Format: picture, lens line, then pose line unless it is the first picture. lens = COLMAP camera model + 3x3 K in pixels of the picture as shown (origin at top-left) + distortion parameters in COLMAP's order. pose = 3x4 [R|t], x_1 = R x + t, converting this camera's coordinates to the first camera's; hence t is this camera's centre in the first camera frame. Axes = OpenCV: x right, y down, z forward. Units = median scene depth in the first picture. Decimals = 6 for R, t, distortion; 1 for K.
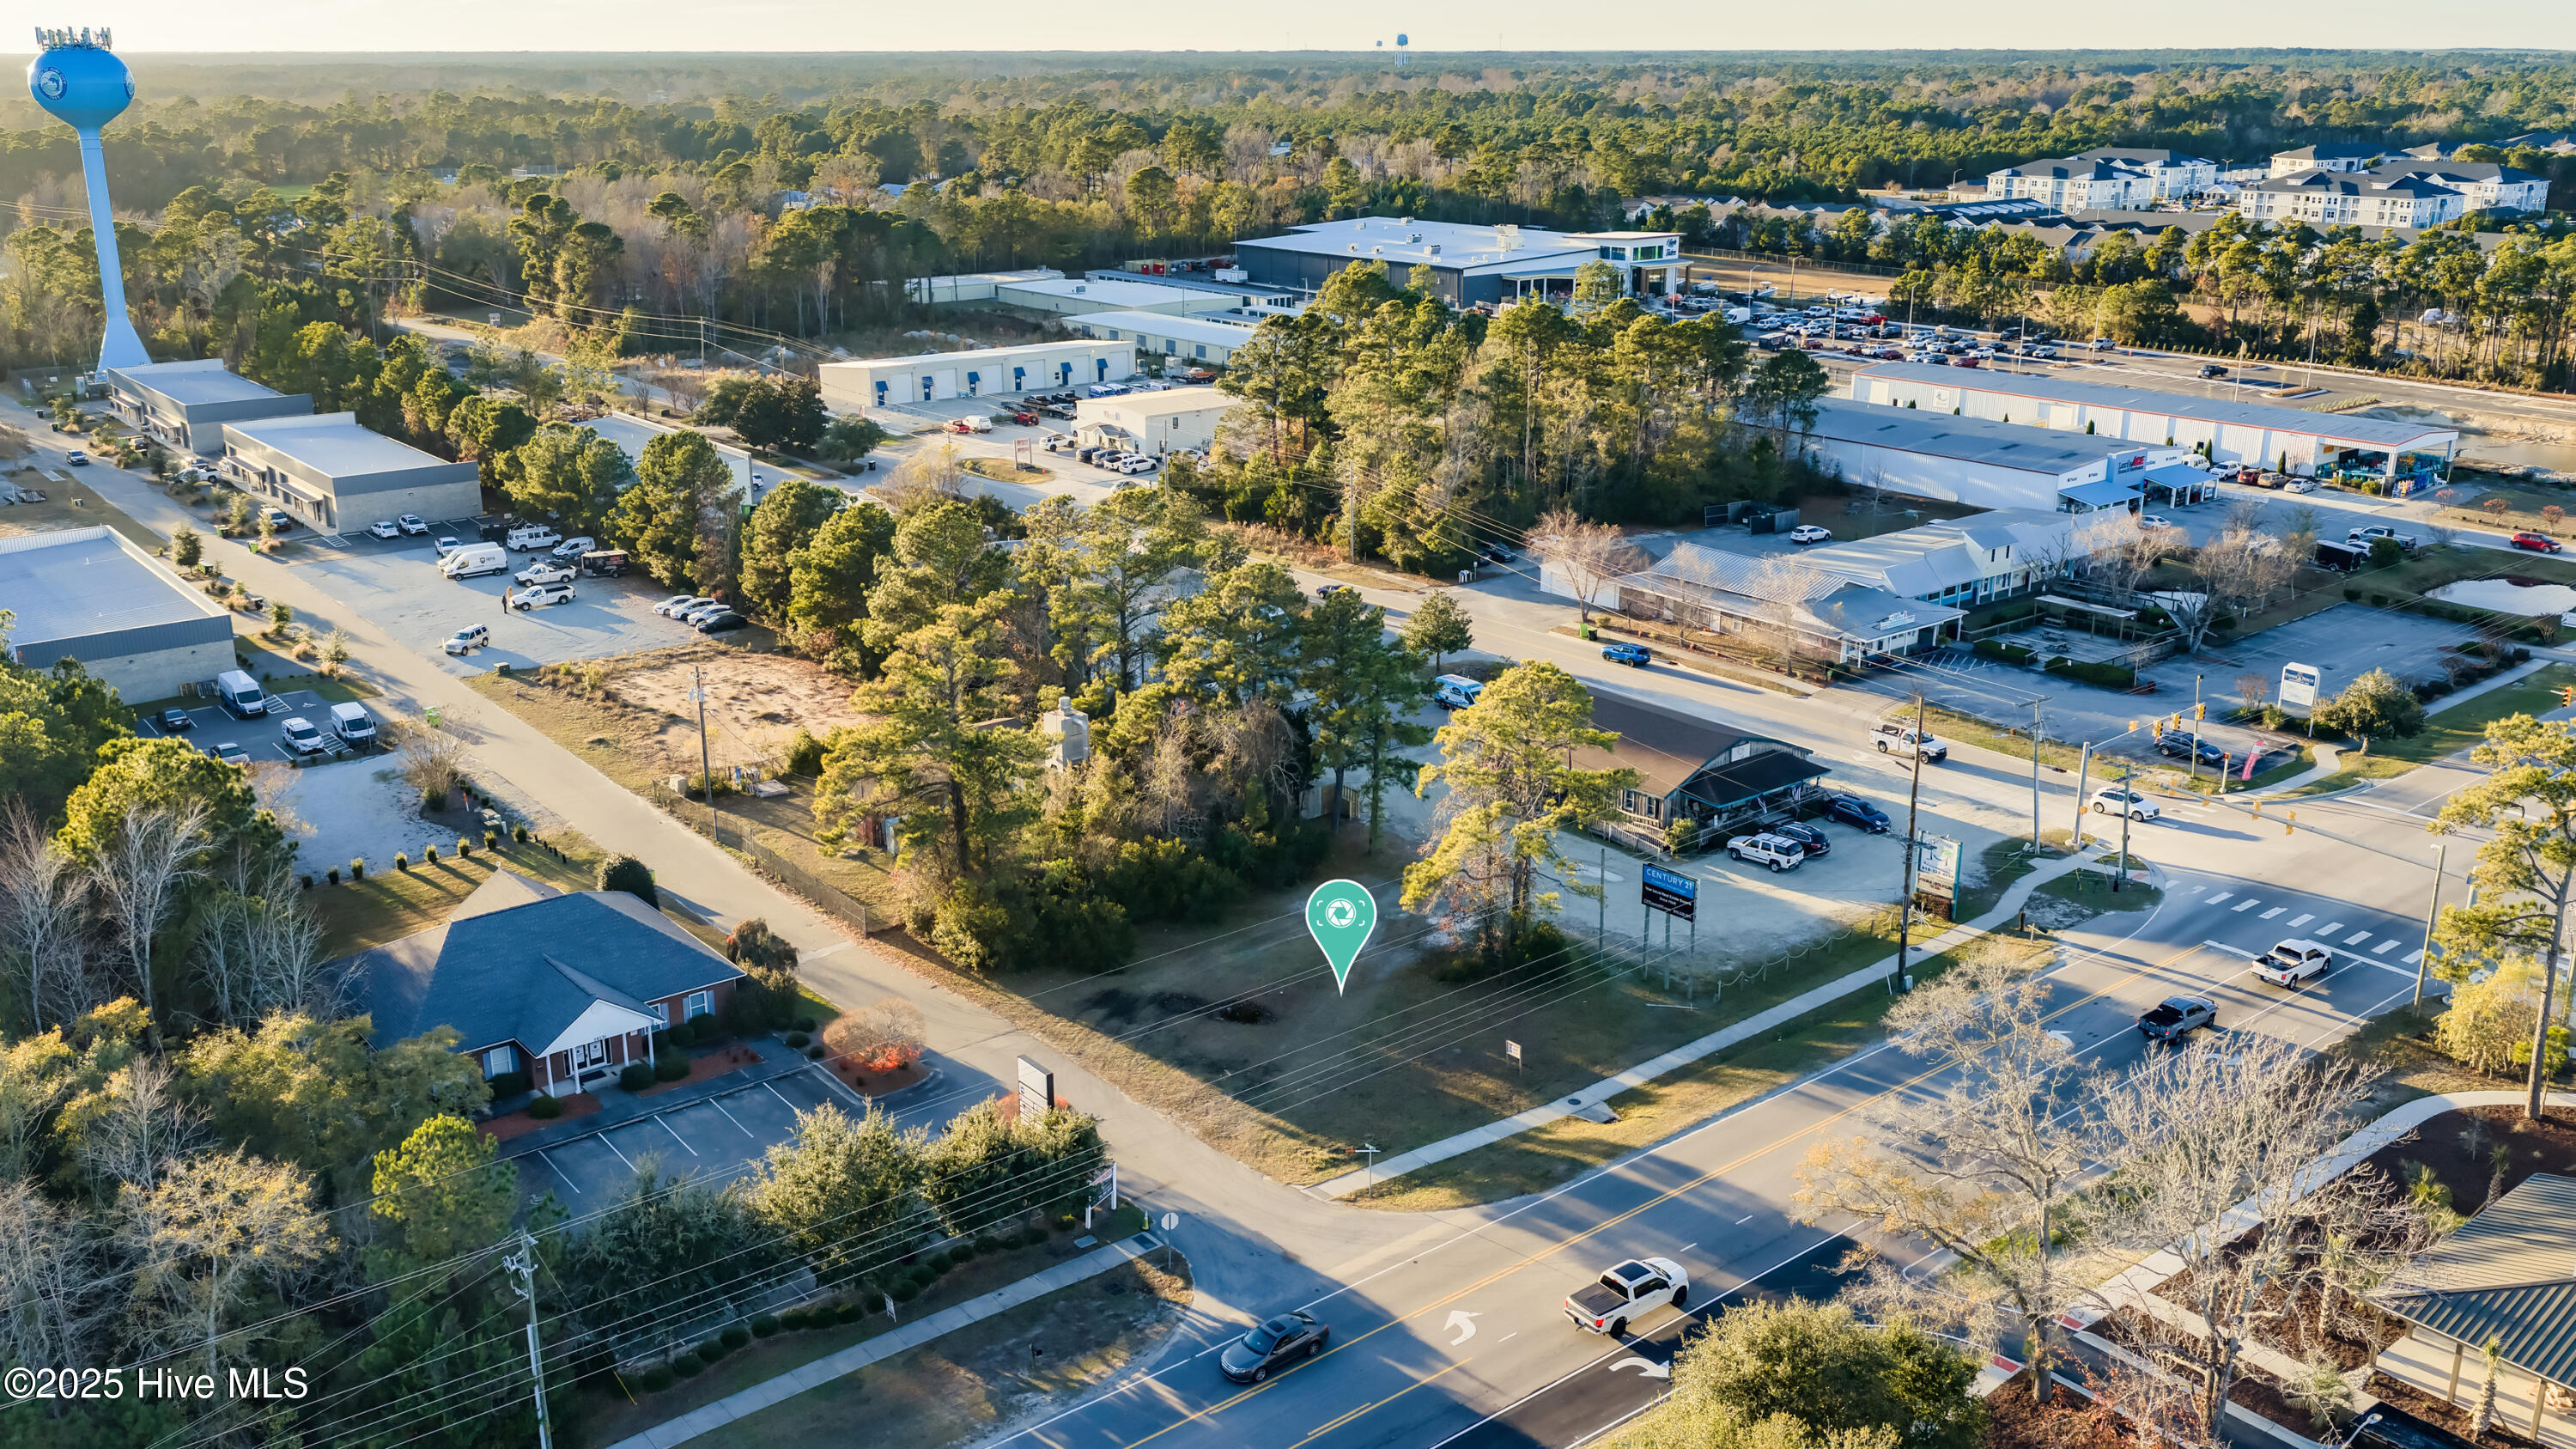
lens RADIAL K [[2152.0, 0, 1276.0], [0, 2152.0, 724.8], [0, 0, 1]] dist [0.022824, -0.049823]
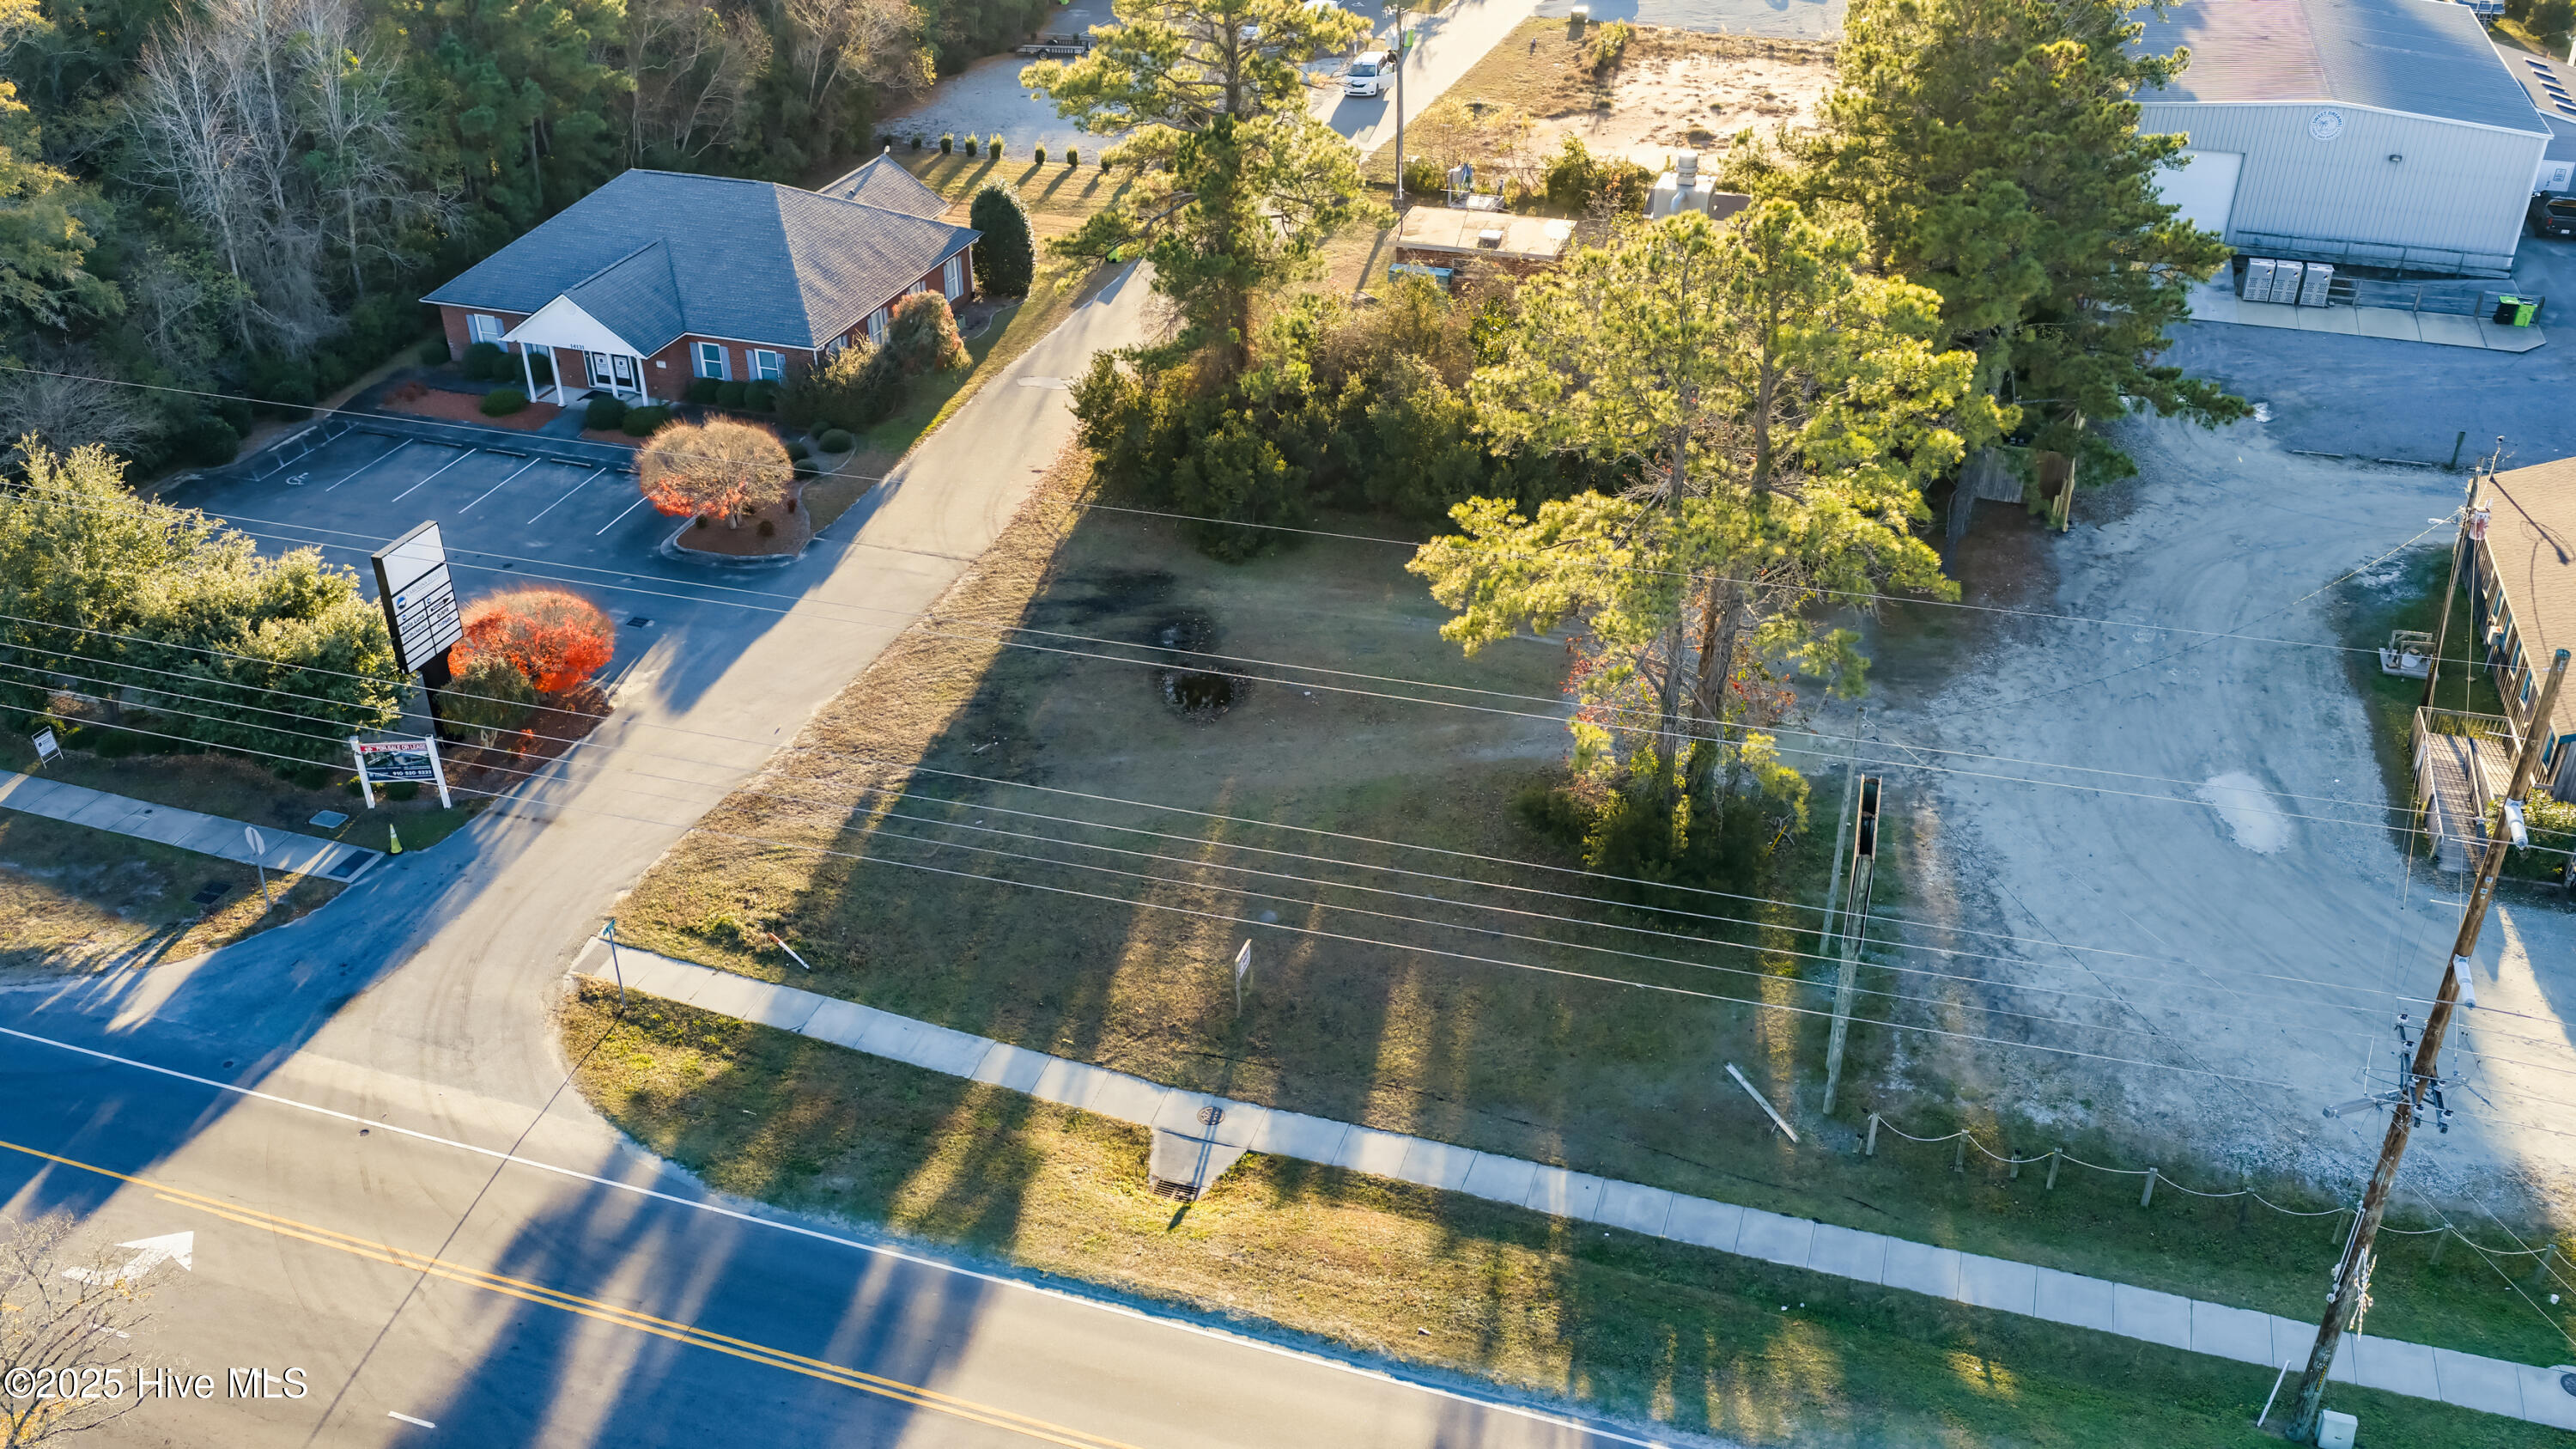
lens RADIAL K [[2113.7, 0, 1276.2], [0, 2113.7, 751.4], [0, 0, 1]] dist [0.034057, -0.076856]
pose [[0.552449, 0.439860, -0.708042, 0.195393], [-0.248624, 0.897721, 0.363707, -0.029502], [0.795604, -0.024893, 0.605305, 0.330252]]
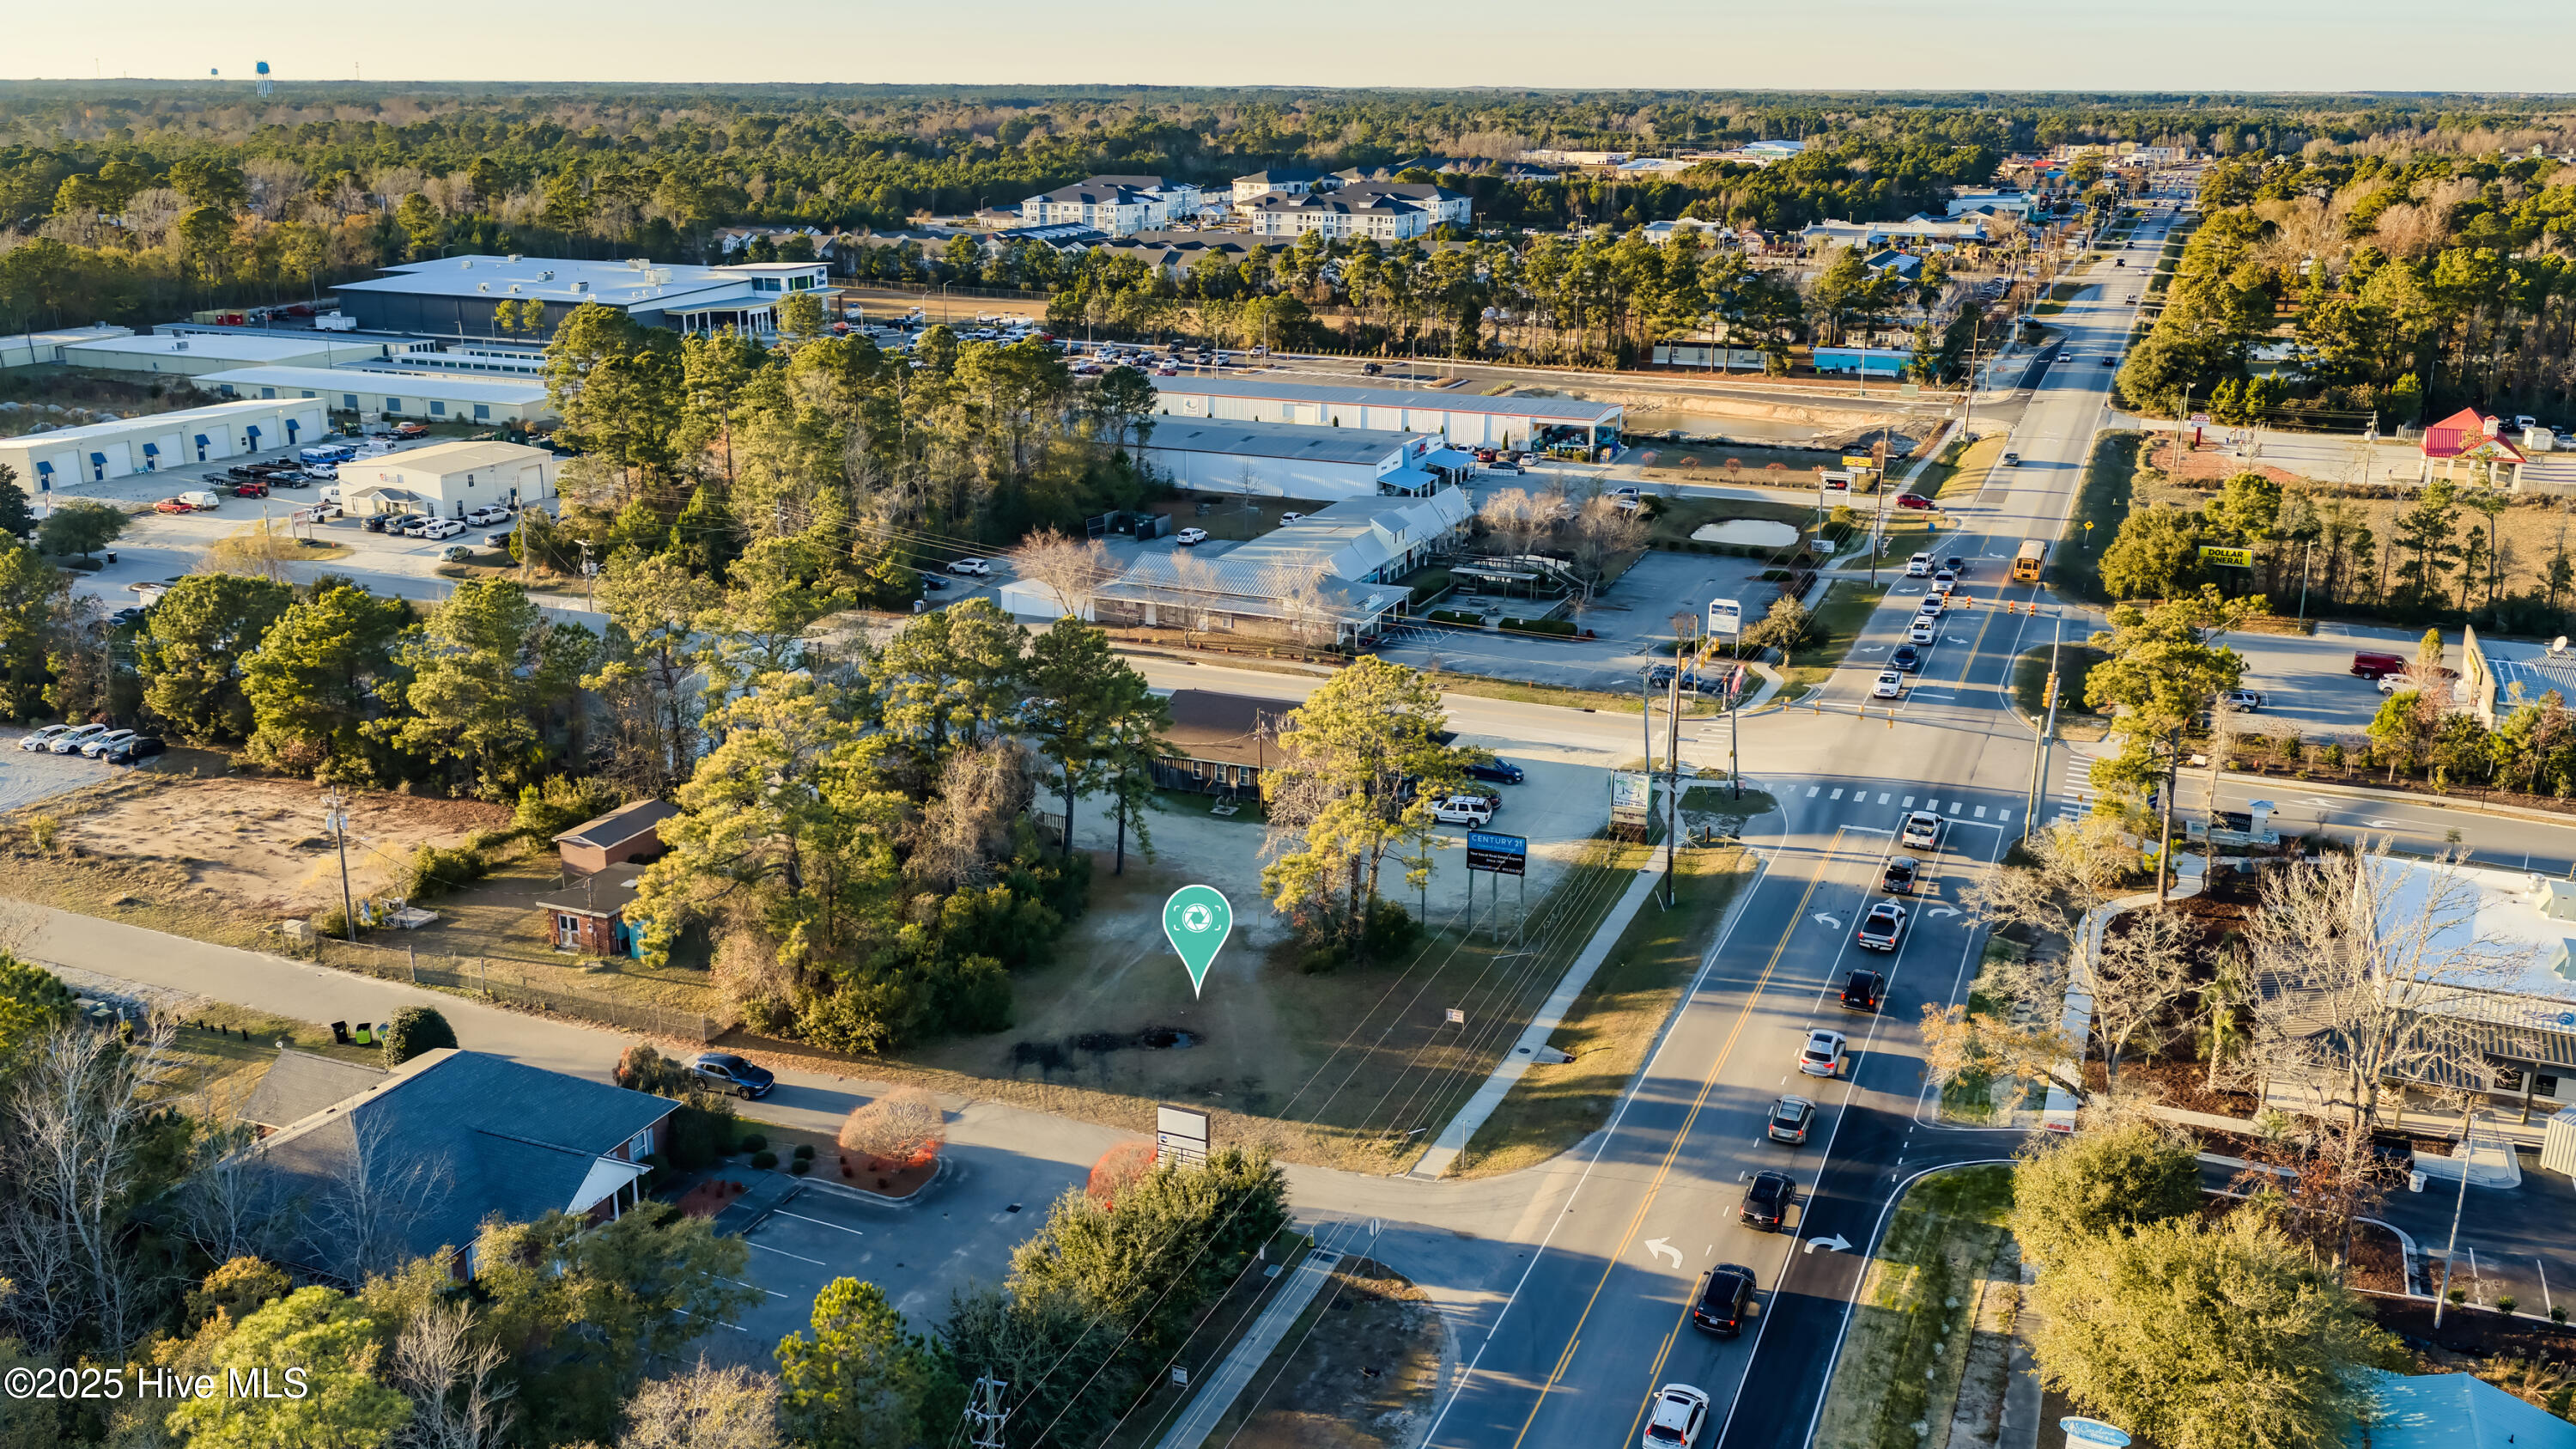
lens RADIAL K [[2113.7, 0, 1276.2], [0, 2113.7, 751.4], [0, 0, 1]] dist [0.034057, -0.076856]
pose [[0.879320, -0.135359, 0.456589, -0.196489], [0.134374, 0.990319, 0.034802, -0.012610], [-0.456880, 0.030752, 0.888997, 0.047732]]
